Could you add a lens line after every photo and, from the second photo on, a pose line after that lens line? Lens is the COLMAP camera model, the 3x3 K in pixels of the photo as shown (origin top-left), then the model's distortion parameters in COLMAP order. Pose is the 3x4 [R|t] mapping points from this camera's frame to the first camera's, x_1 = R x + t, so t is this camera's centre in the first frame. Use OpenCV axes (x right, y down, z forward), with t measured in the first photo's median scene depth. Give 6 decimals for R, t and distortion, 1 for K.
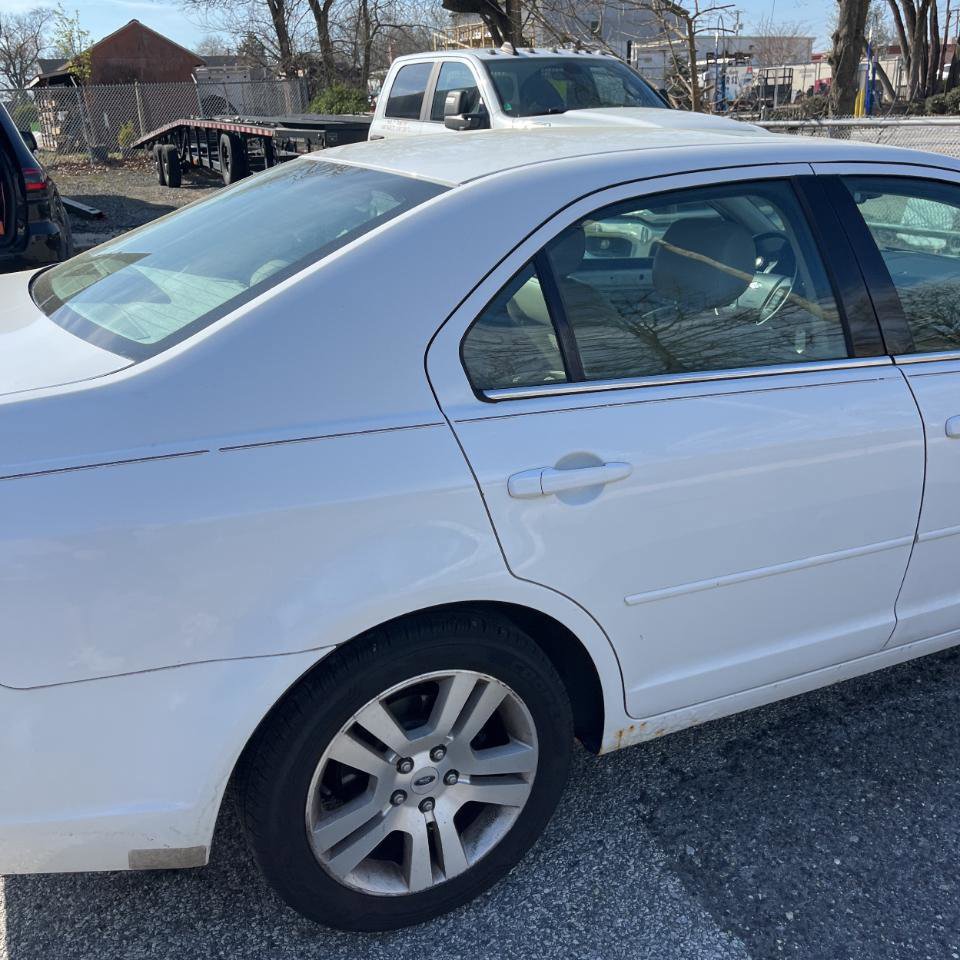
lens RADIAL K [[977.1, 0, 474.3], [0, 977.1, 480.6], [0, 0, 1]] dist [0.021268, 0.000000]
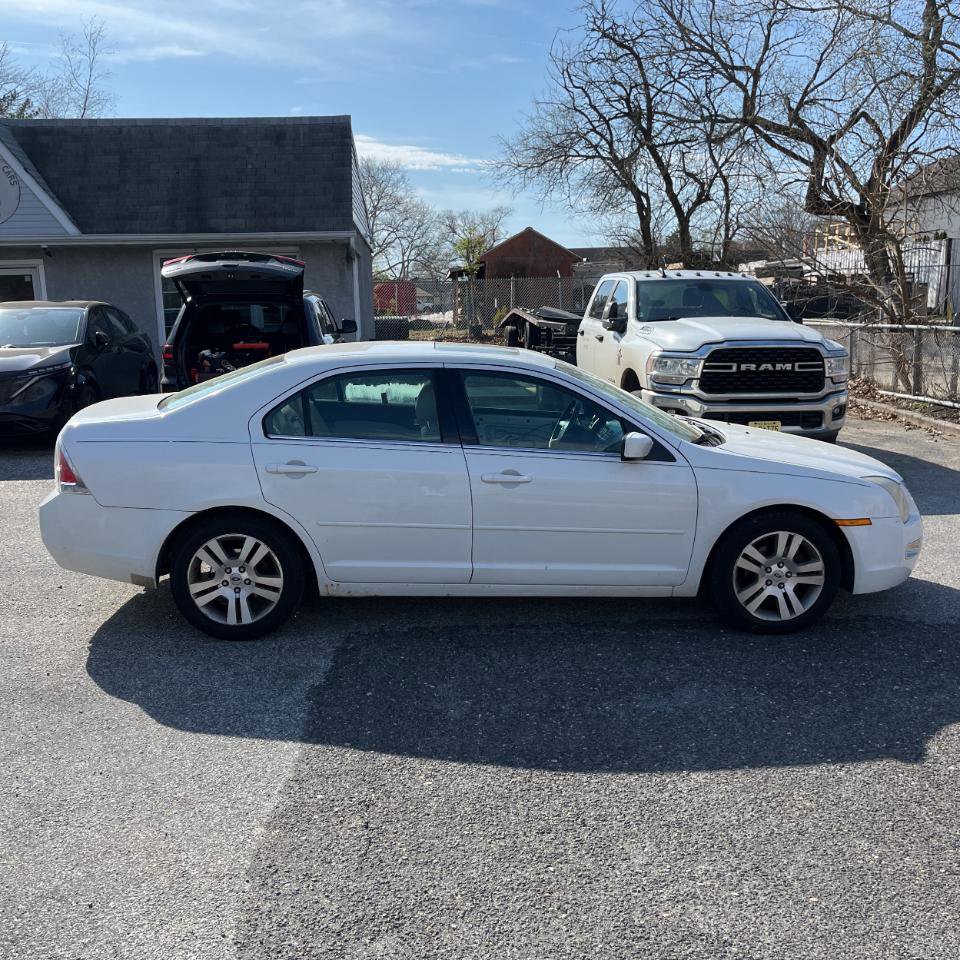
lens RADIAL K [[977.1, 0, 479.9], [0, 977.1, 481.6], [0, 0, 1]] dist [0.021268, 0.000000]
pose [[0.917853, 0.094651, -0.385470, 1.290746], [-0.158441, 0.977793, -0.137175, 0.255203], [0.363926, 0.186981, 0.912467, -1.017774]]
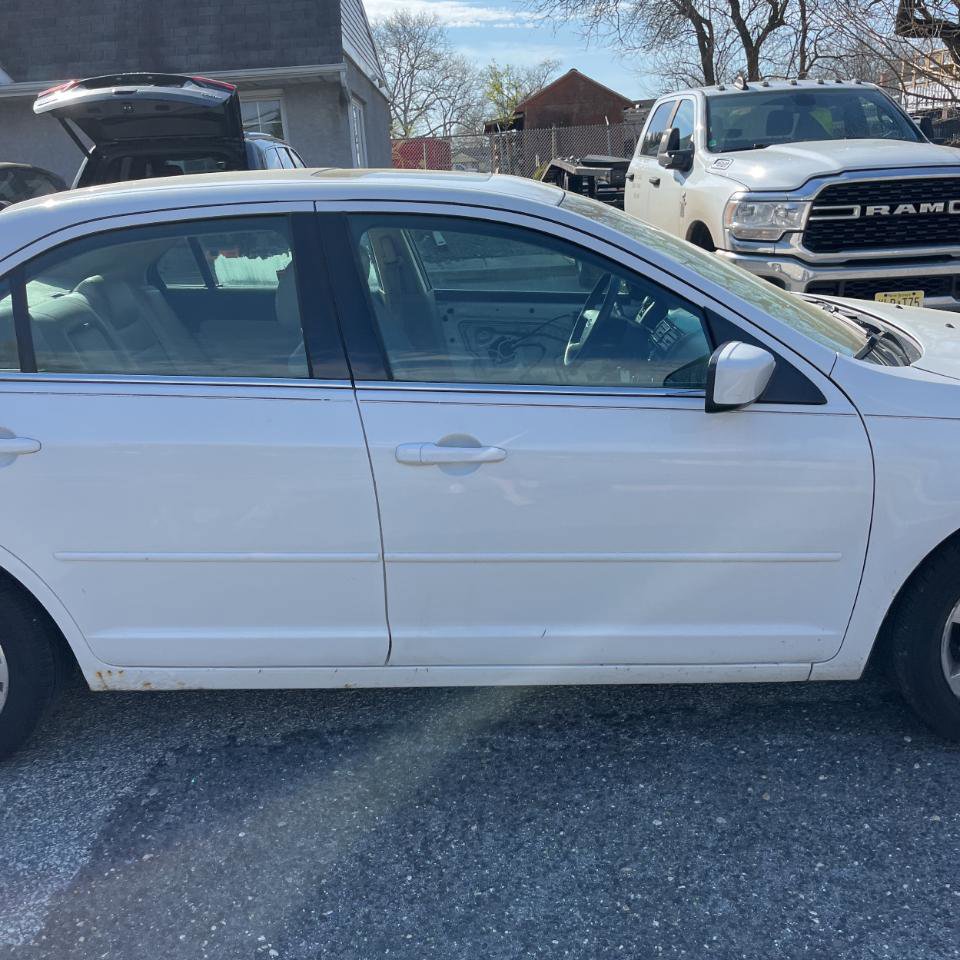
lens RADIAL K [[977.1, 0, 466.4], [0, 977.1, 481.8], [0, 0, 1]] dist [0.021268, 0.000000]
pose [[0.892393, 0.124665, -0.433698, 0.956780], [-0.138807, 0.990319, -0.000952, -0.032054], [0.429381, 0.061050, 0.901058, 0.095620]]
